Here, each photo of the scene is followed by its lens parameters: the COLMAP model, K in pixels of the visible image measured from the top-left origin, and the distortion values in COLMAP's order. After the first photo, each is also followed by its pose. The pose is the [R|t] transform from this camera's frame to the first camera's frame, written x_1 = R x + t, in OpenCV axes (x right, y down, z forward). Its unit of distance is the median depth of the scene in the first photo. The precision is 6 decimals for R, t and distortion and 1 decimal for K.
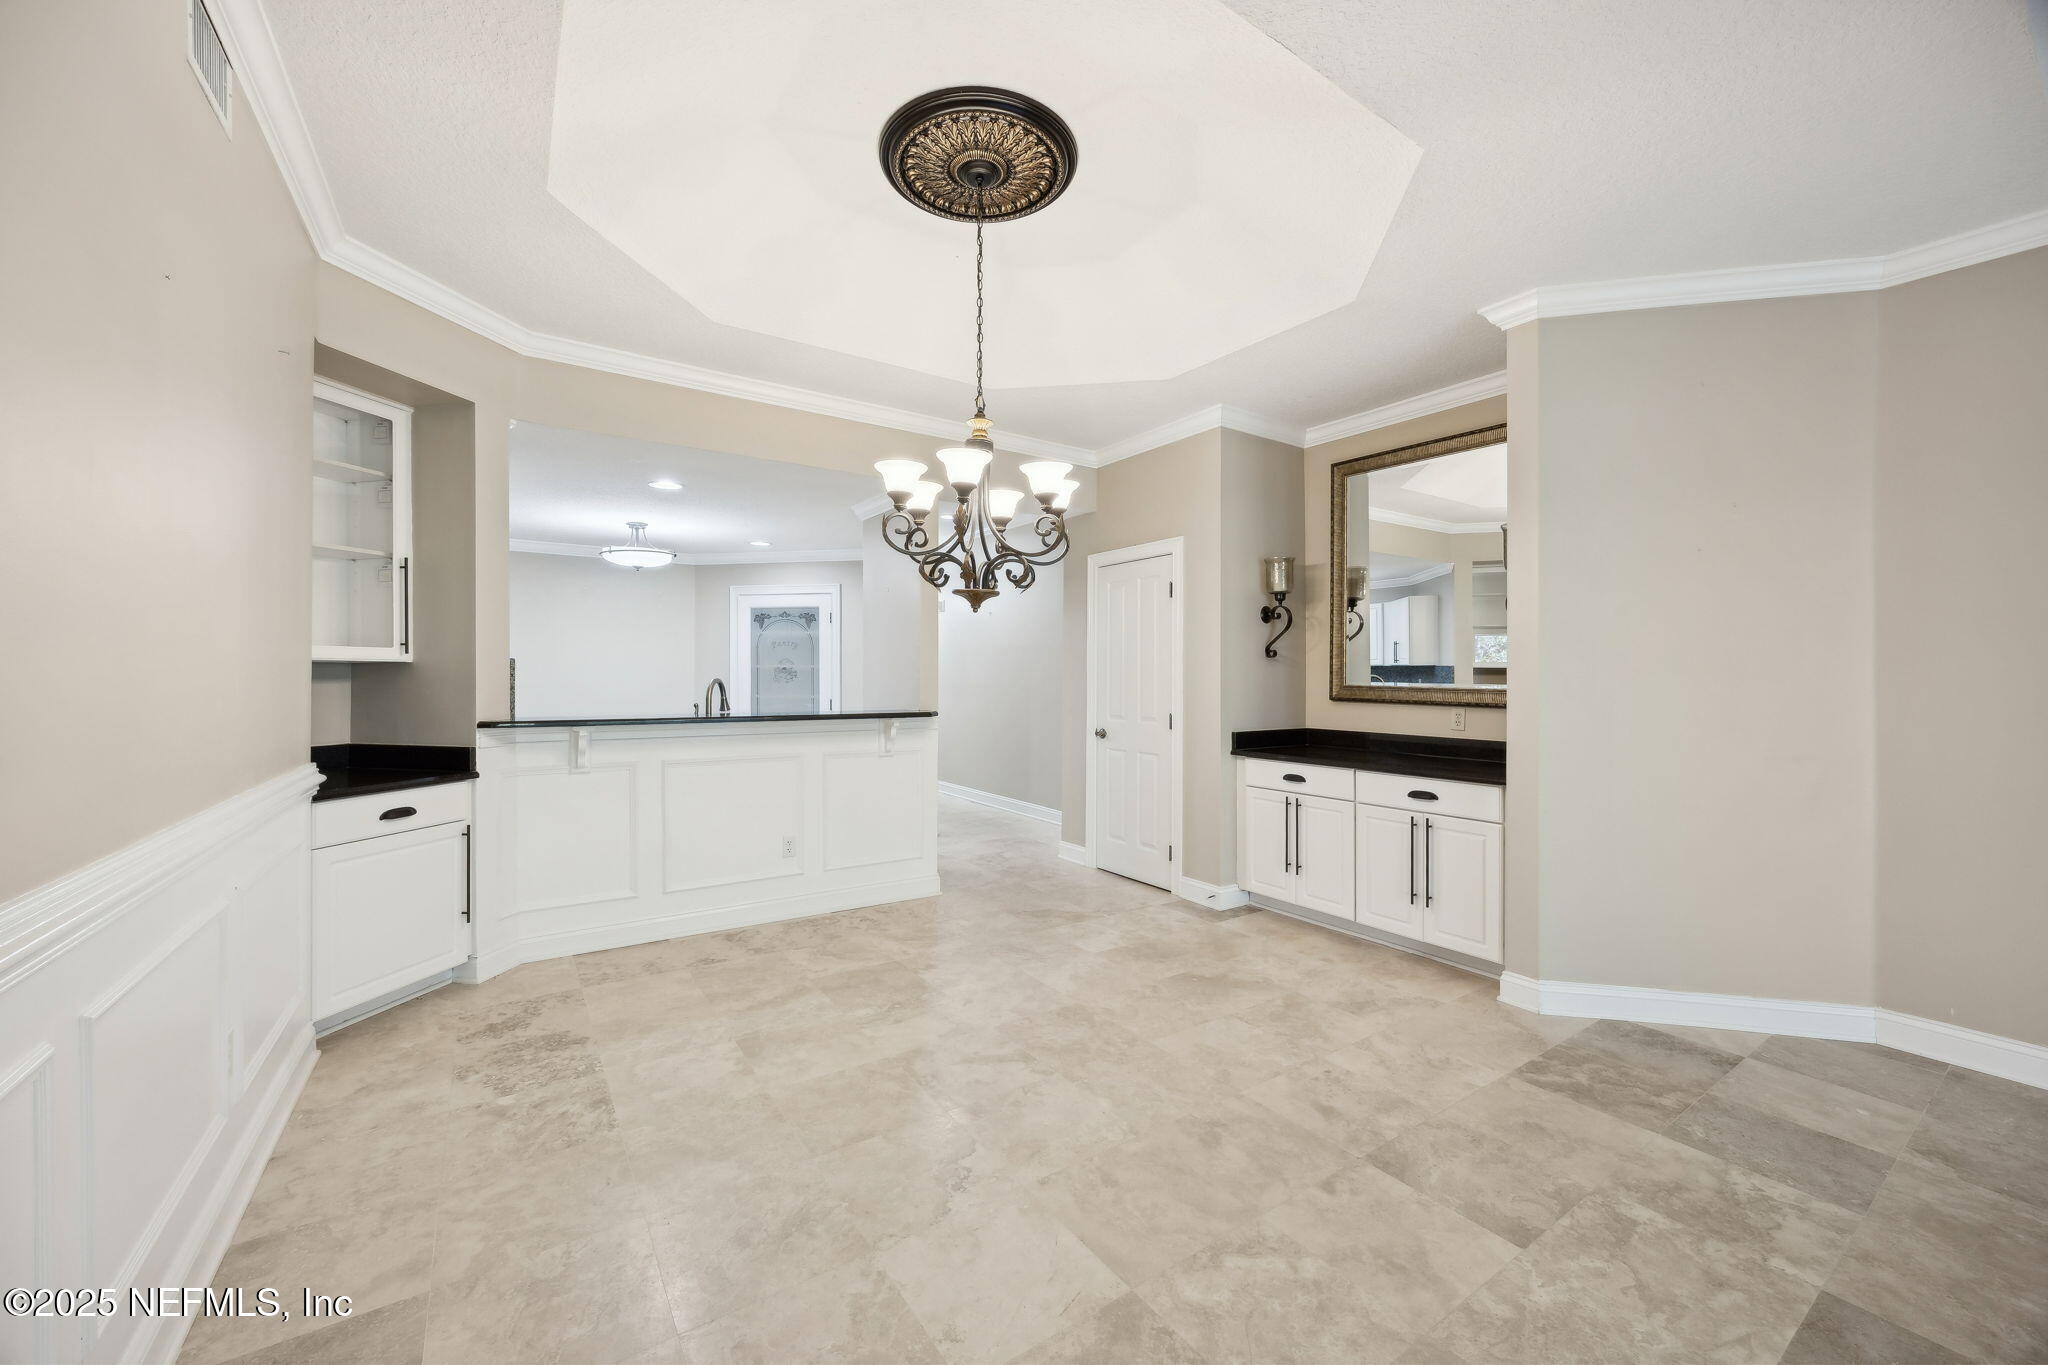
lens RADIAL K [[781.9, 0, 1026.5], [0, 781.9, 681.7], [0, 0, 1]] dist [-0.001250, 0.000149]
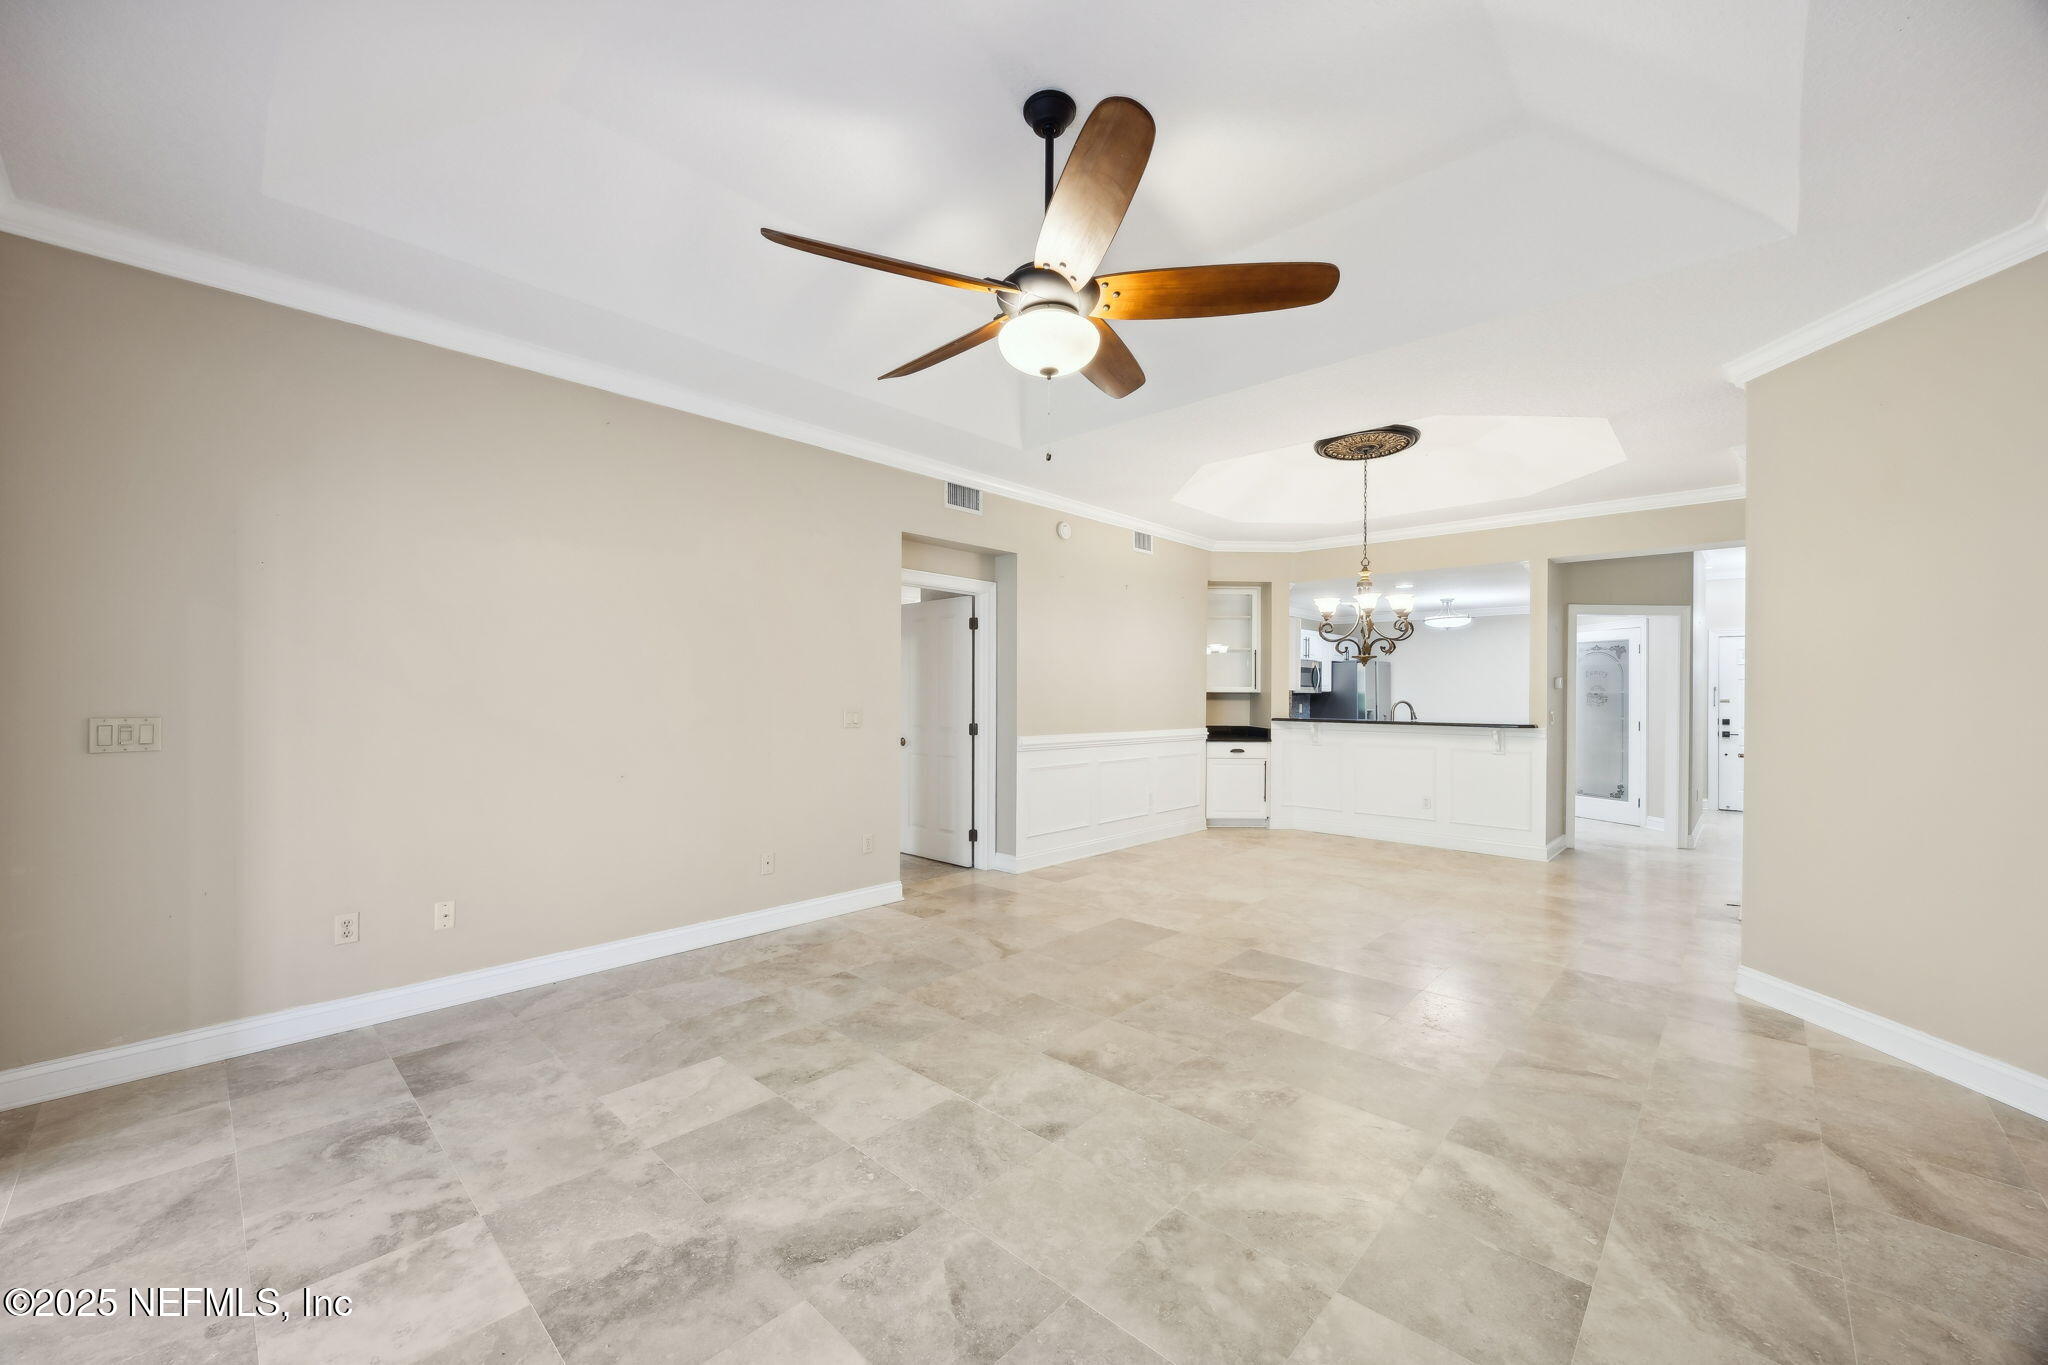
lens RADIAL K [[781.9, 0, 1012.8], [0, 781.9, 692.6], [0, 0, 1]] dist [-0.001250, 0.000149]
pose [[0.209405, -0.008561, -0.977792, 1.508903], [-0.011612, 0.999869, -0.011241, 0.011579], [0.977760, 0.013708, 0.209278, -0.271708]]
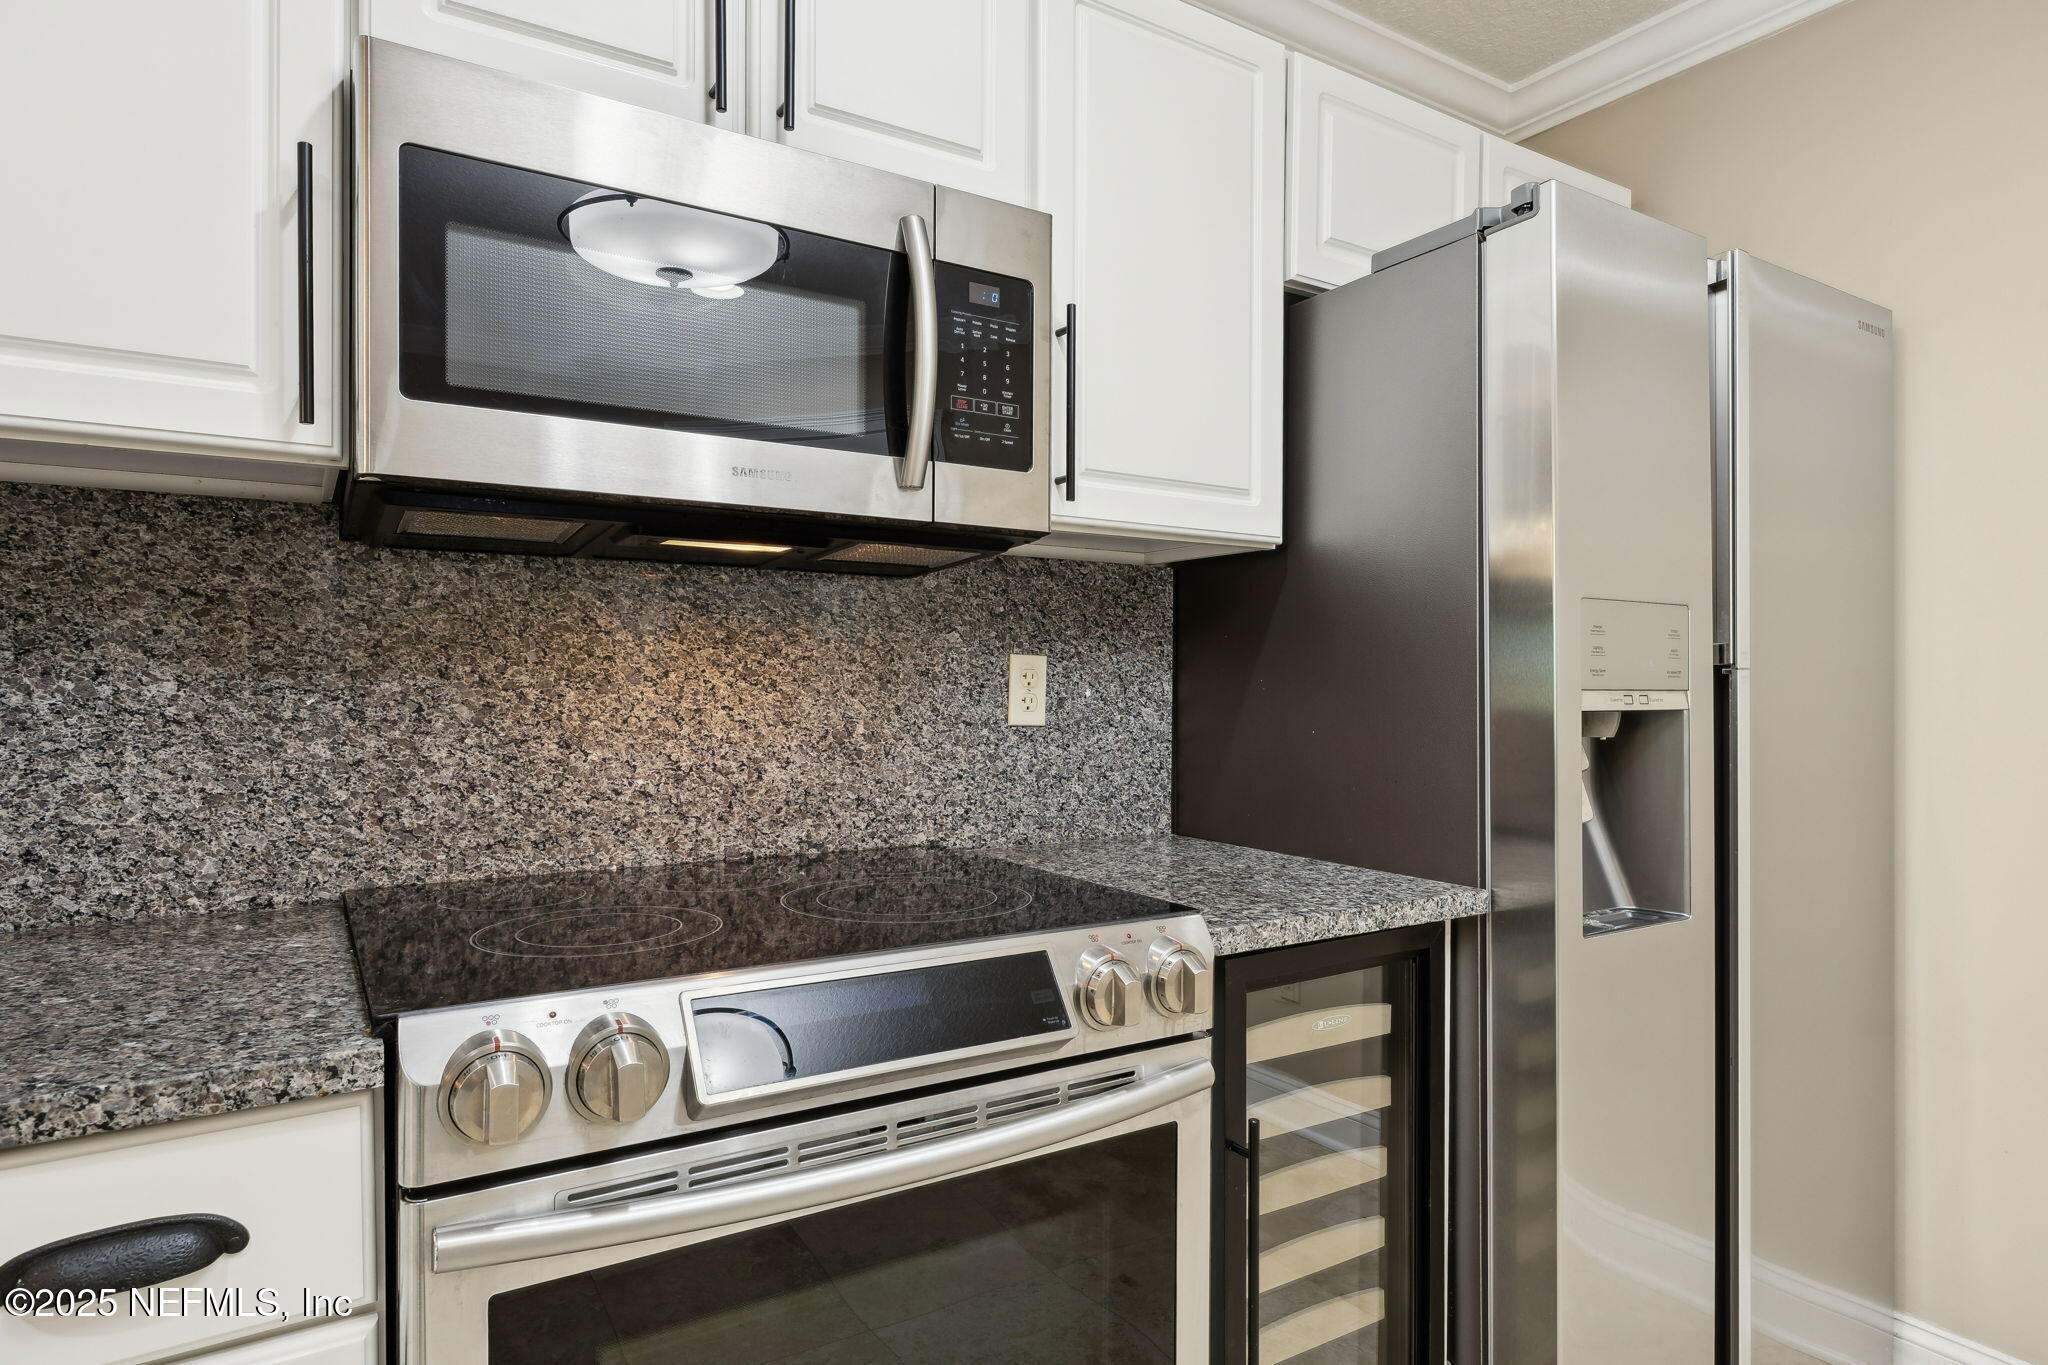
lens RADIAL K [[1153.6, 0, 1014.7], [0, 1153.6, 690.8], [0, 0, 1]] dist [-0.003146, -0.002584]
pose [[-0.040572, 0.001693, -0.999175, -0.835533], [-0.010771, 0.999940, 0.002131, 0.023888], [0.999119, 0.010848, -0.040551, 1.590597]]
